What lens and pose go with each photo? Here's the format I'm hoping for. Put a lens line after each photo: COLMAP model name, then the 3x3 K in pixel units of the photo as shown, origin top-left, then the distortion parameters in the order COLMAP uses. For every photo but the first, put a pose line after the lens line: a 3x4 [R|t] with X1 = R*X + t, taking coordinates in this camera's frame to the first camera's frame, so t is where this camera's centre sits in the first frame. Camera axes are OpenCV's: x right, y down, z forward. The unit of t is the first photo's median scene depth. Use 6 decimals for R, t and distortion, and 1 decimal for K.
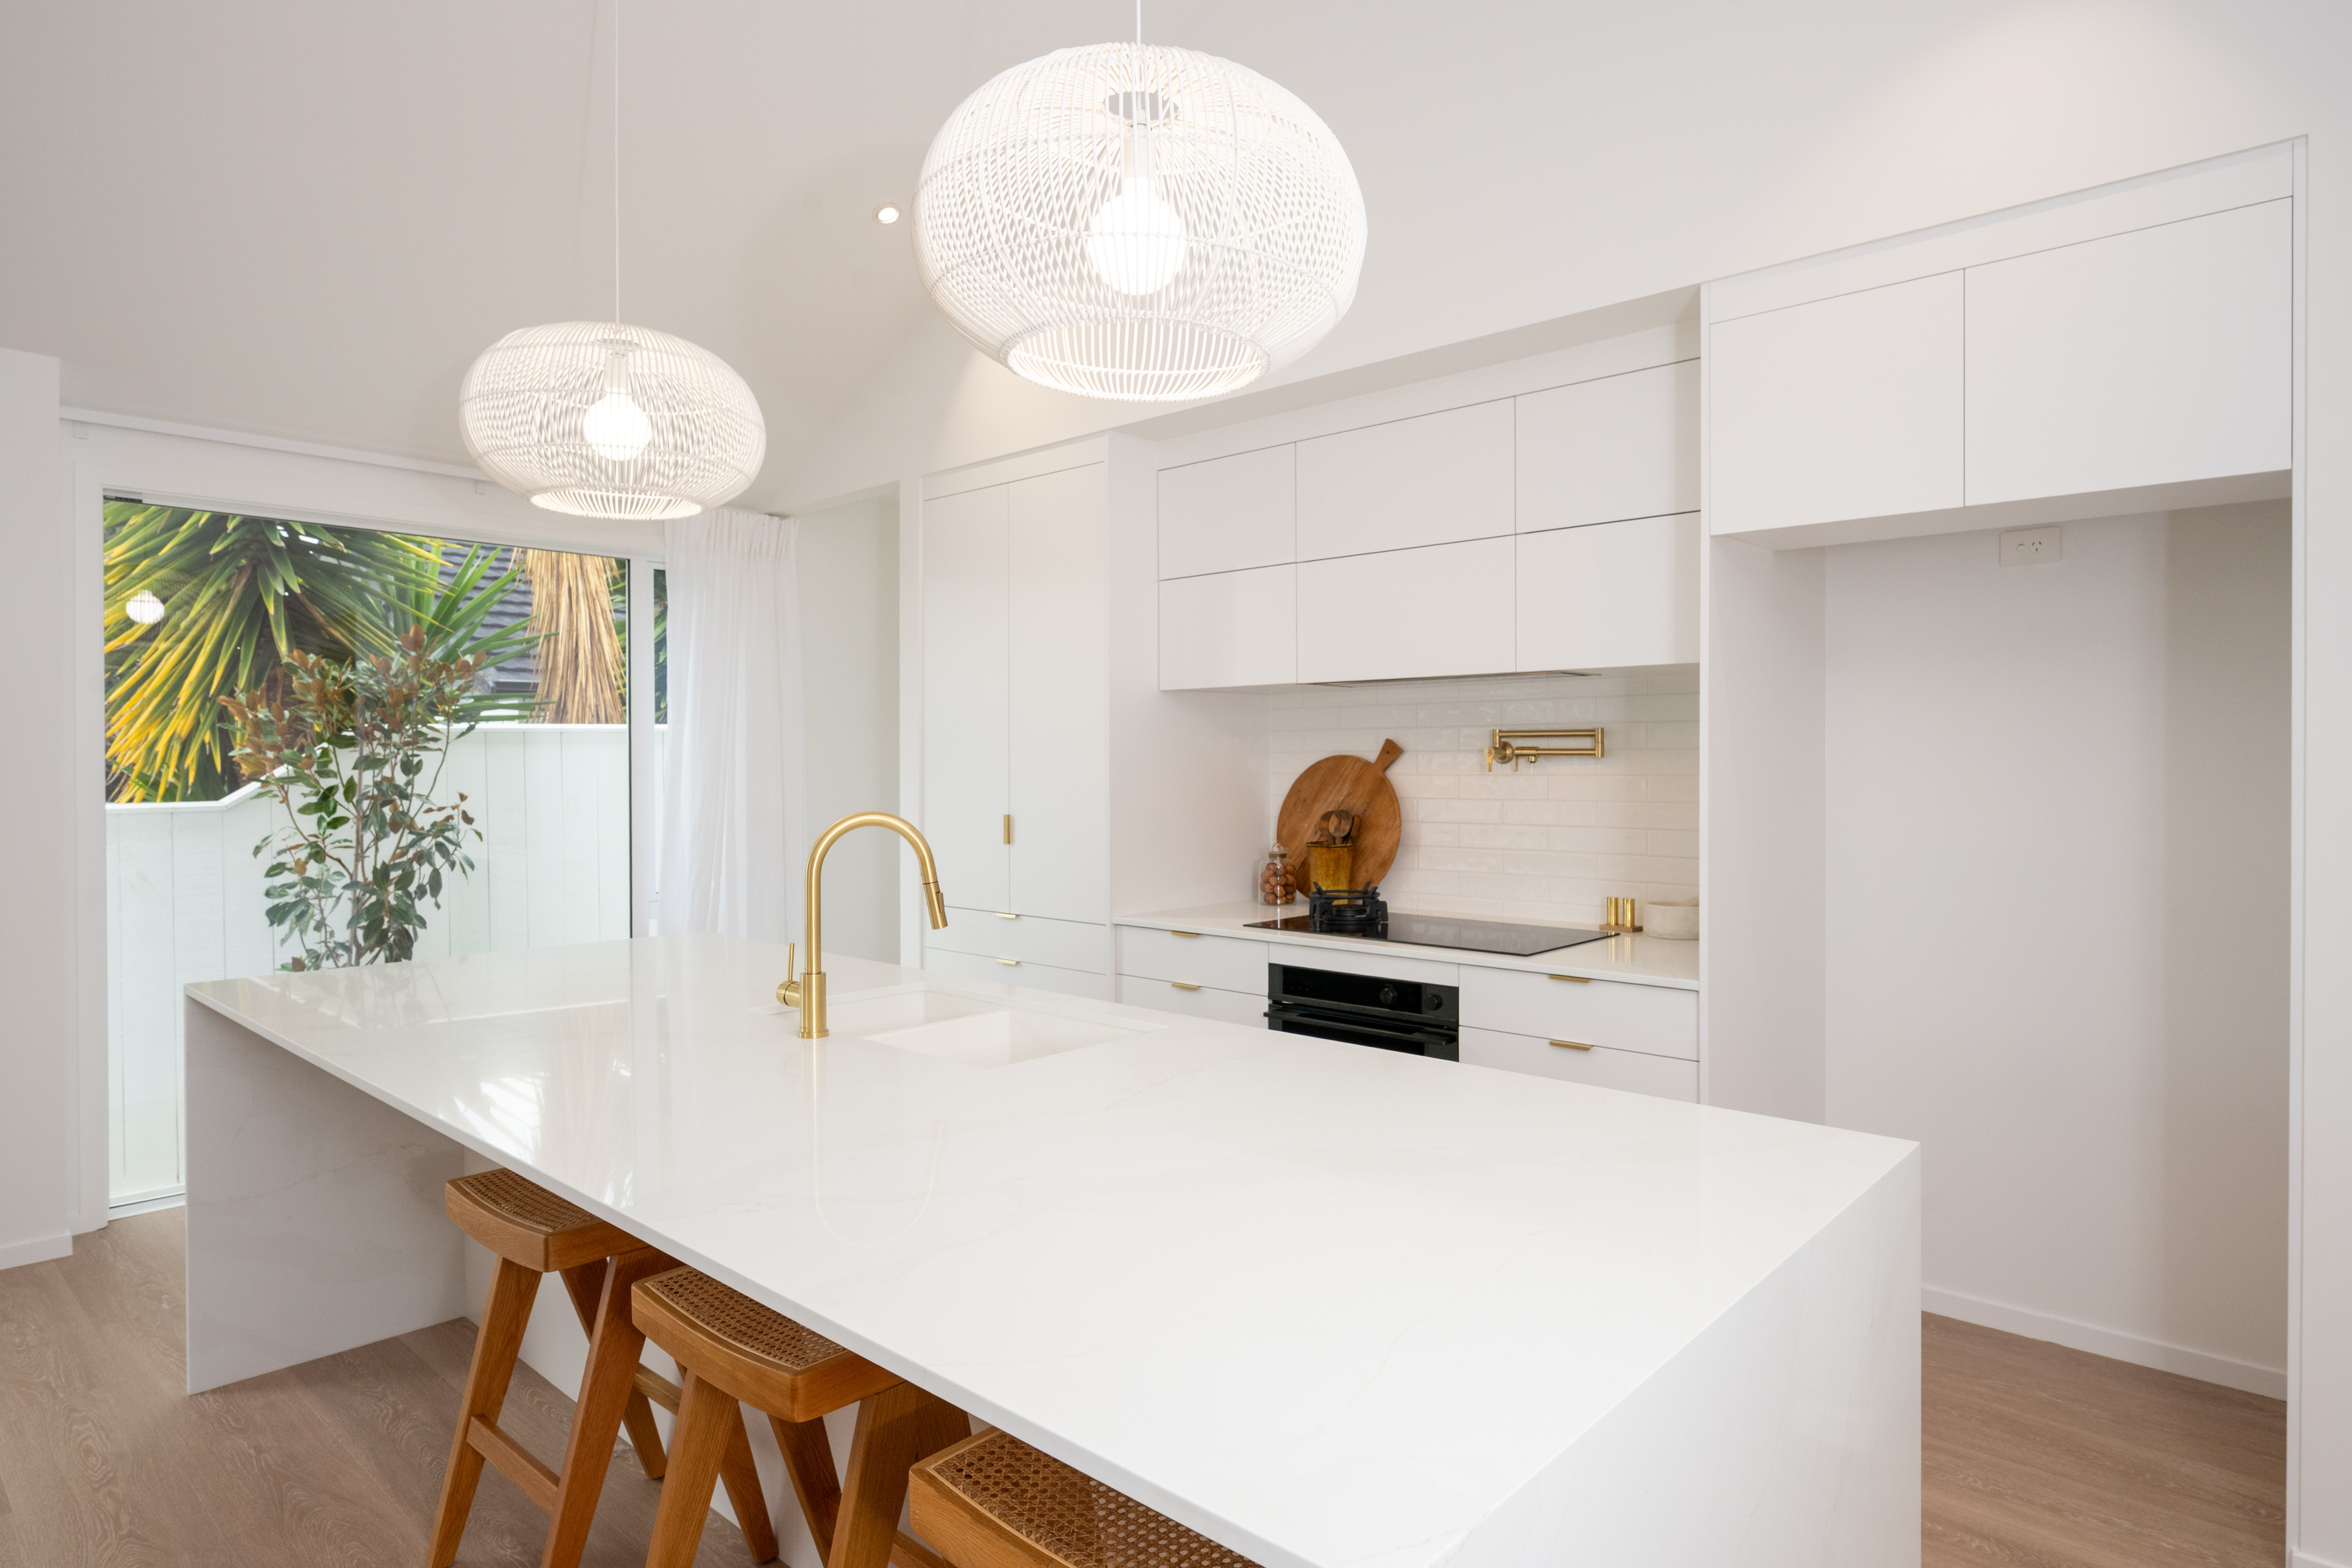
lens RADIAL K [[1277.8, 0, 1213.7], [0, 1277.8, 764.3], [0, 0, 1]] dist [0.012074, -0.000083]
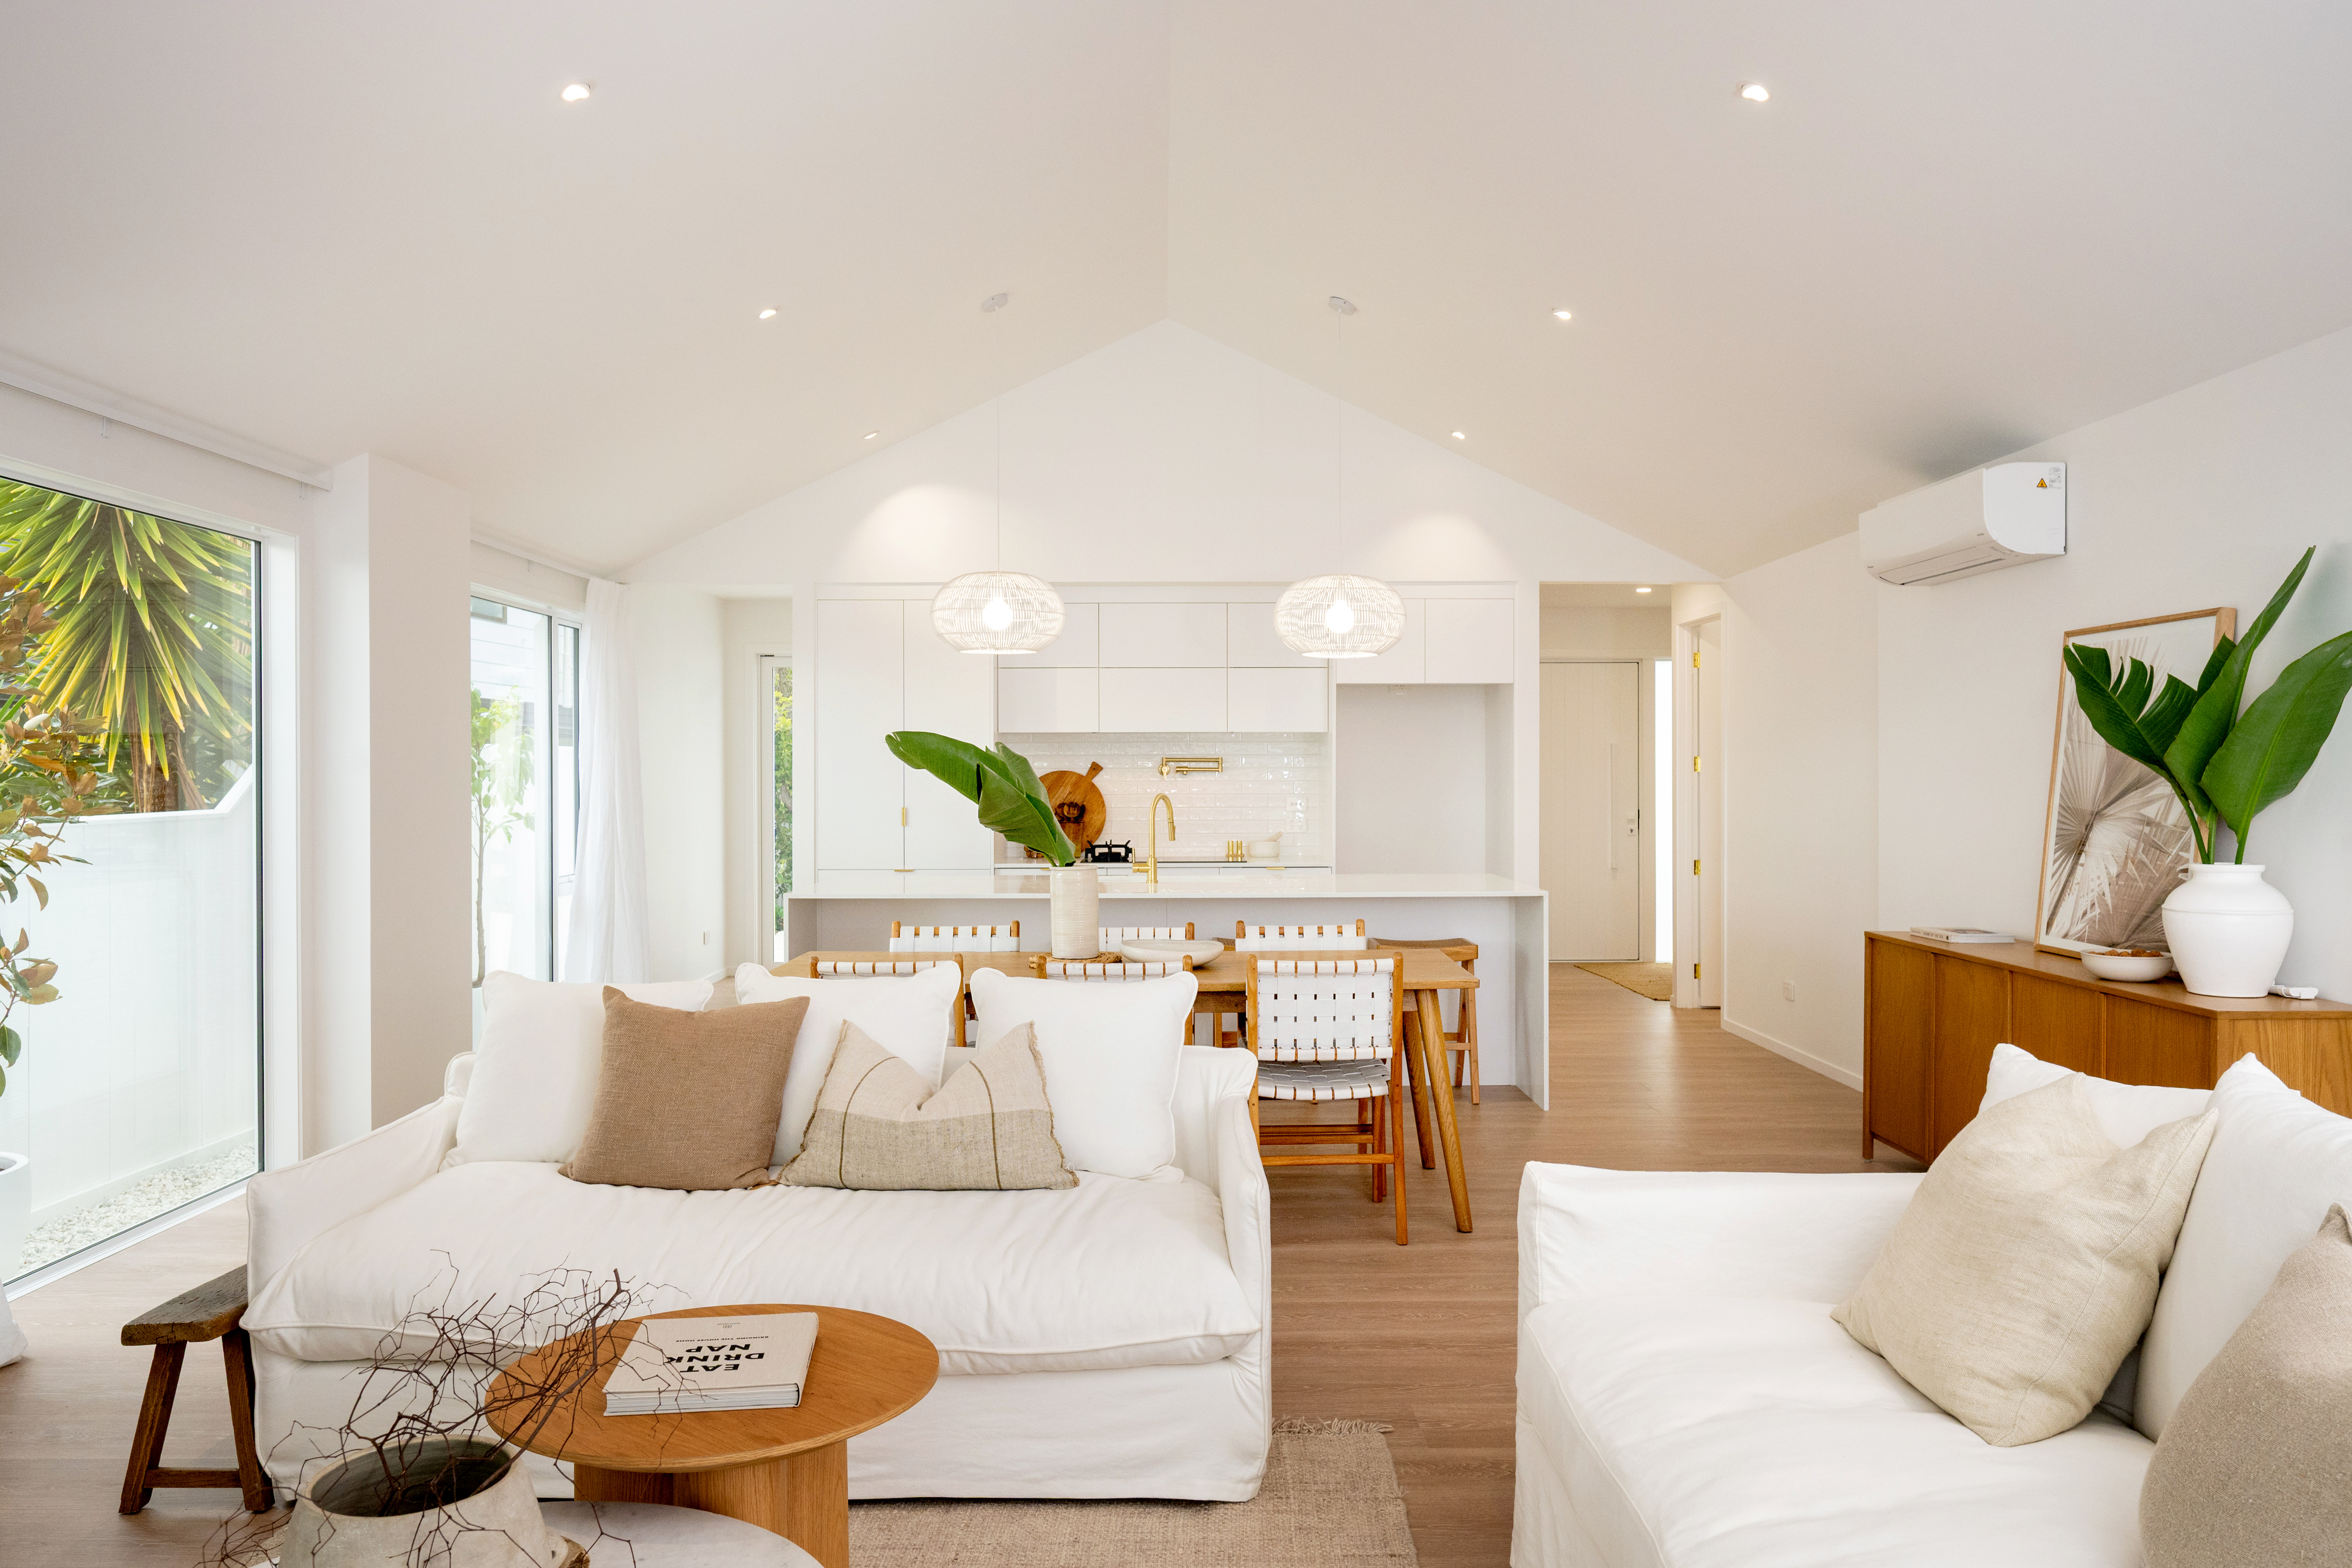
lens RADIAL K [[1671.9, 0, 1183.6], [0, 1671.9, 786.3], [0, 0, 1]] dist [-0.004903, -0.000540]
pose [[0.724917, -0.003627, 0.688826, -1.376365], [0.002255, 0.999993, 0.002893, 0.007861], [-0.688832, -0.000544, 0.724921, -0.771568]]
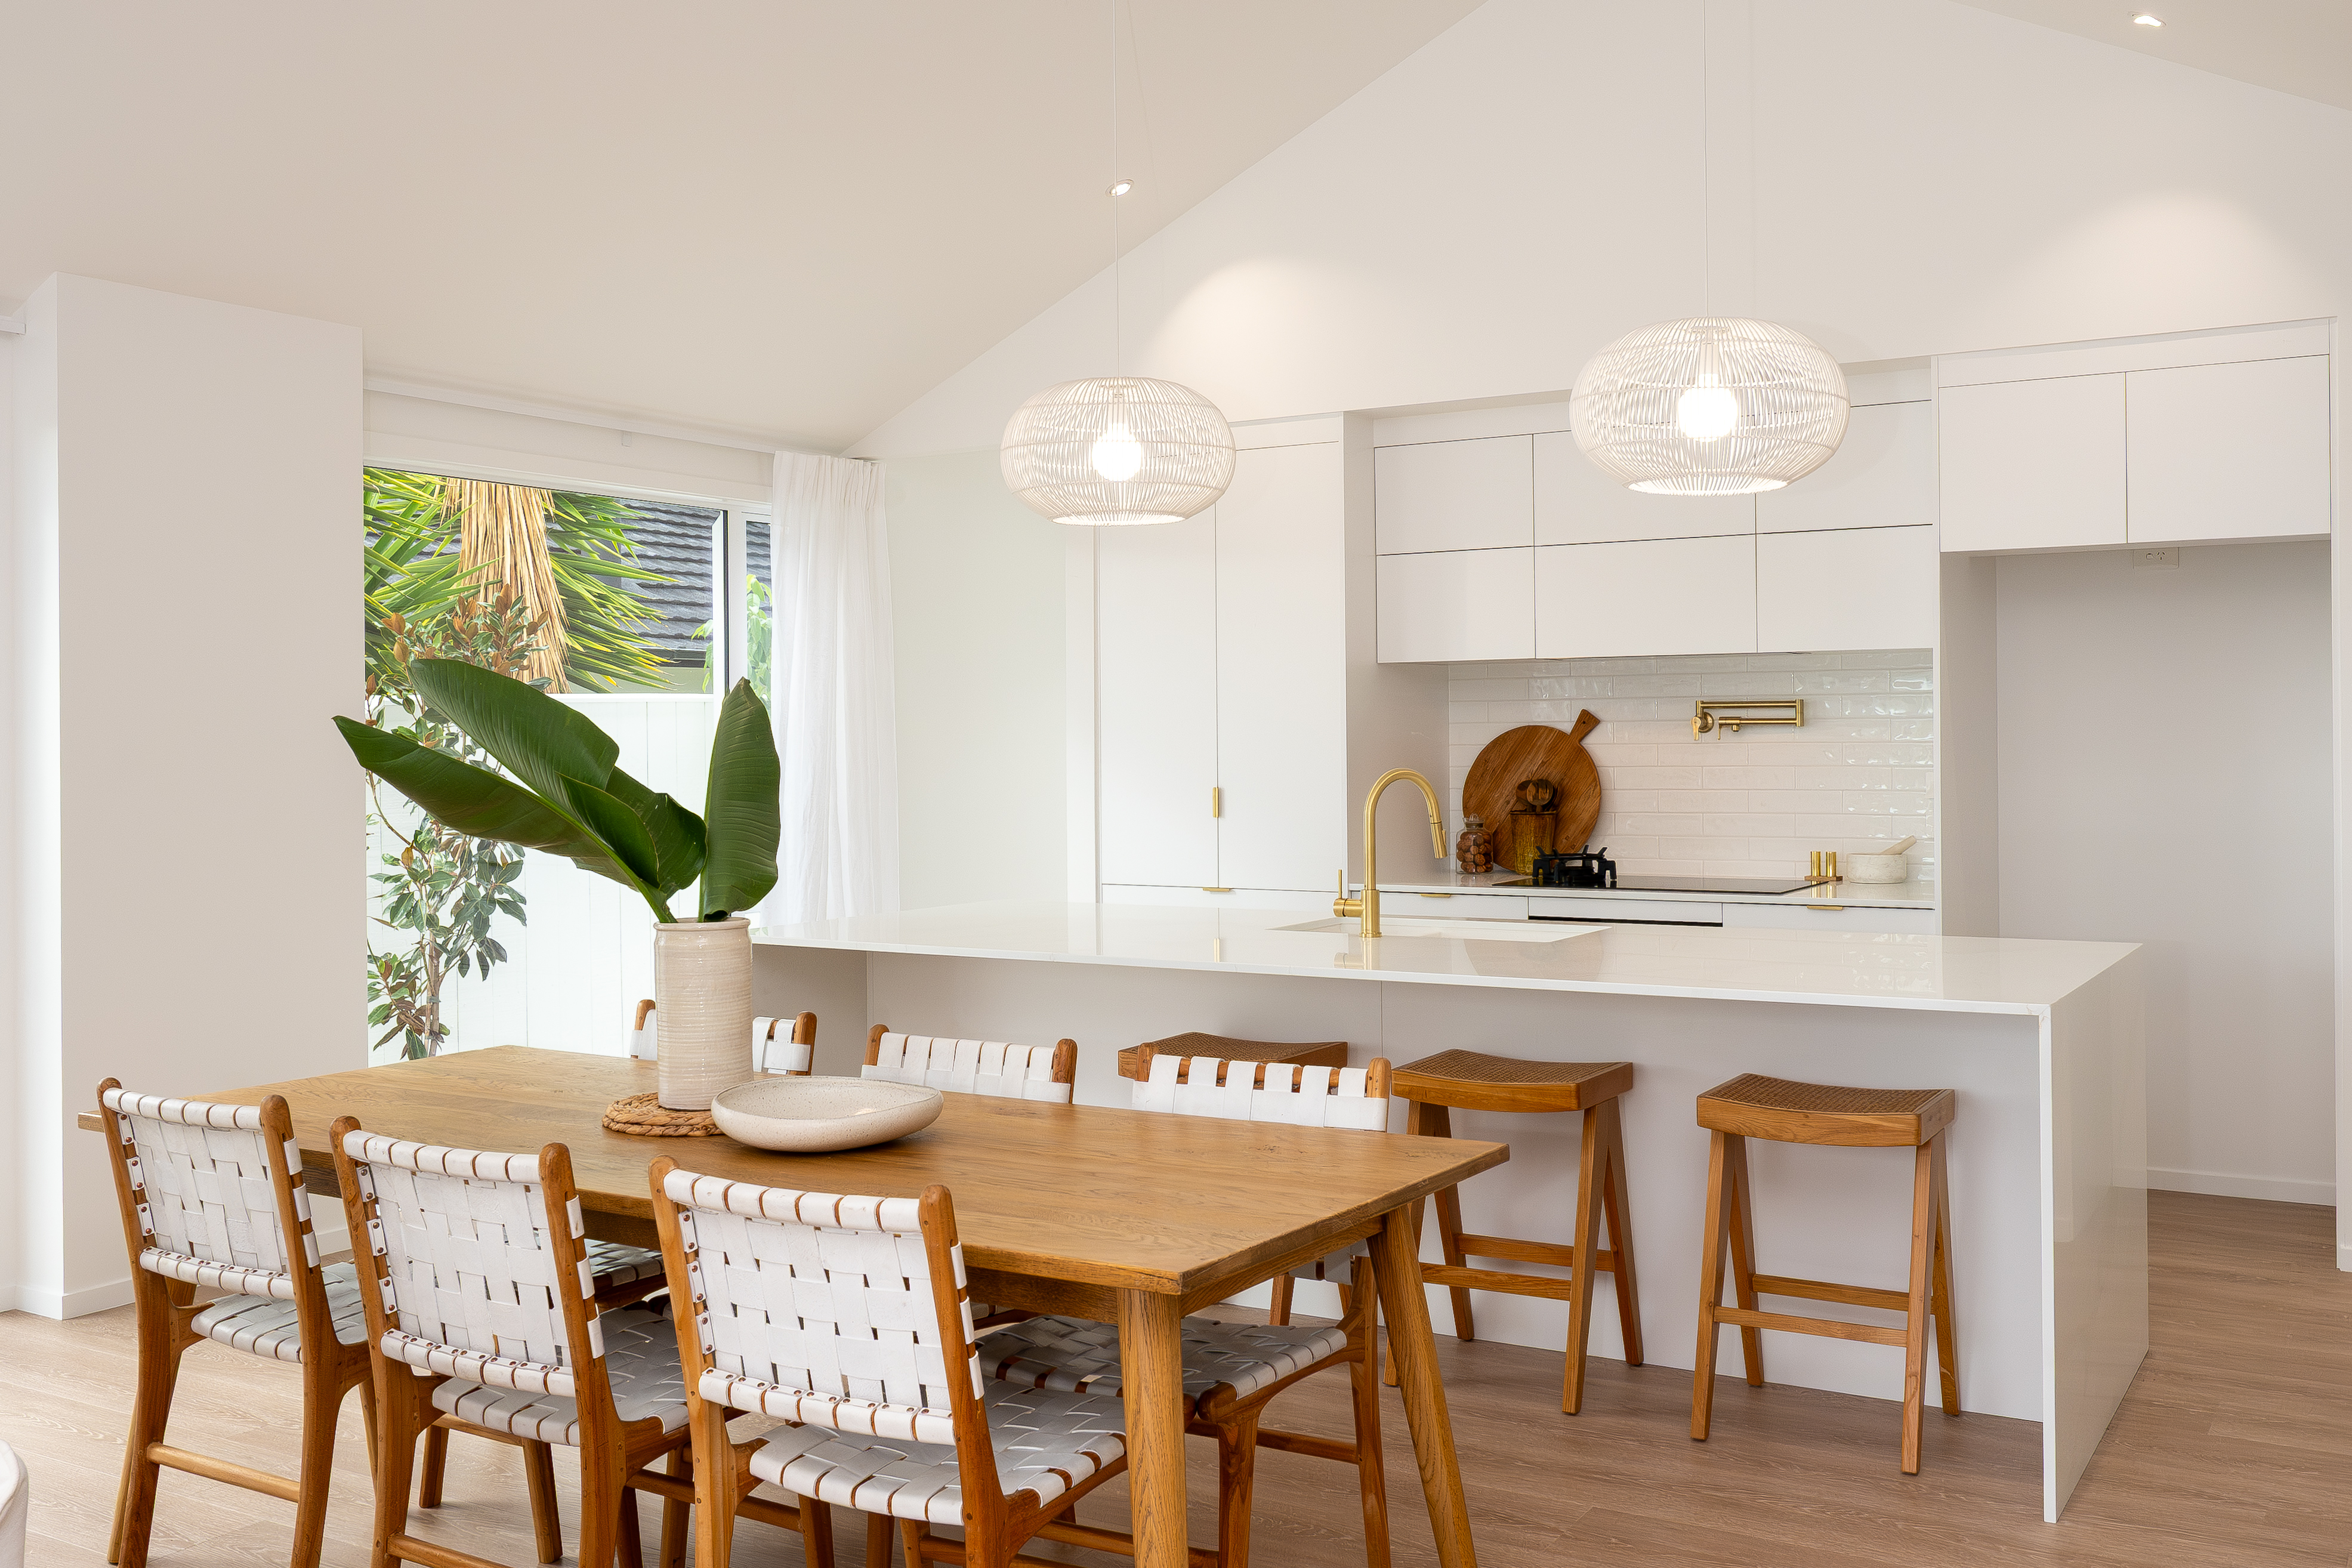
lens RADIAL K [[2132.7, 0, 1221.9], [0, 2132.7, 726.2], [0, 0, 1]] dist [0.011935, 0.000000]
pose [[0.977592, -0.004454, 0.210462, -0.514586], [0.006234, 0.999950, -0.007797, 0.004973], [-0.210417, 0.008935, 0.977571, -0.627269]]
